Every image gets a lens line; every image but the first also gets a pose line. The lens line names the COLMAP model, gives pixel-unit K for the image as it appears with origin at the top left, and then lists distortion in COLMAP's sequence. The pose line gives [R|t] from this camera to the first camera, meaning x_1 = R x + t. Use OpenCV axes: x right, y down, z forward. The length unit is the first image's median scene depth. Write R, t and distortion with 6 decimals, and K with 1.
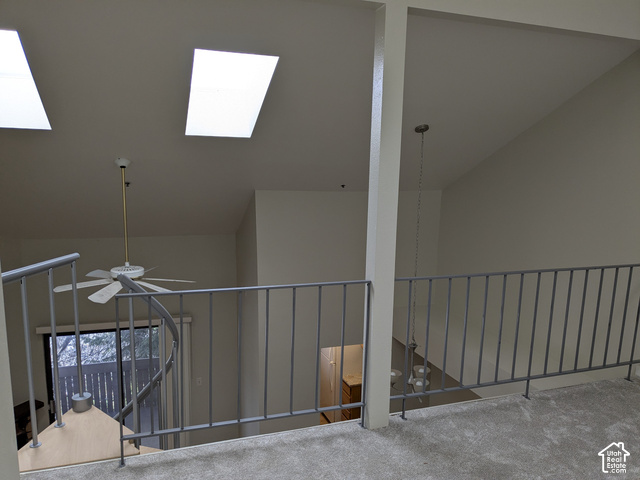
lens RADIAL K [[507.4, 0, 320.0], [0, 507.4, 240.0], [0, 0, 1]] dist [0.016369, -0.007737]
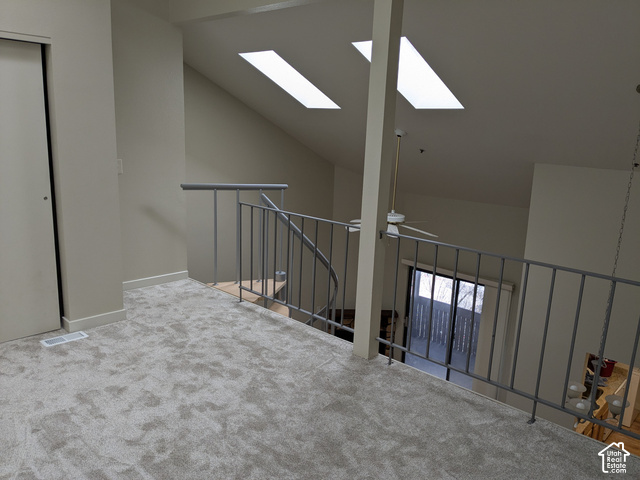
lens RADIAL K [[507.4, 0, 320.0], [0, 507.4, 240.0], [0, 0, 1]] dist [0.016369, -0.007737]
pose [[0.449306, 0.183234, -0.874385, 0.688594], [-0.158143, 0.979597, 0.124019, -0.012390], [0.879270, 0.082555, 0.469116, 0.236777]]
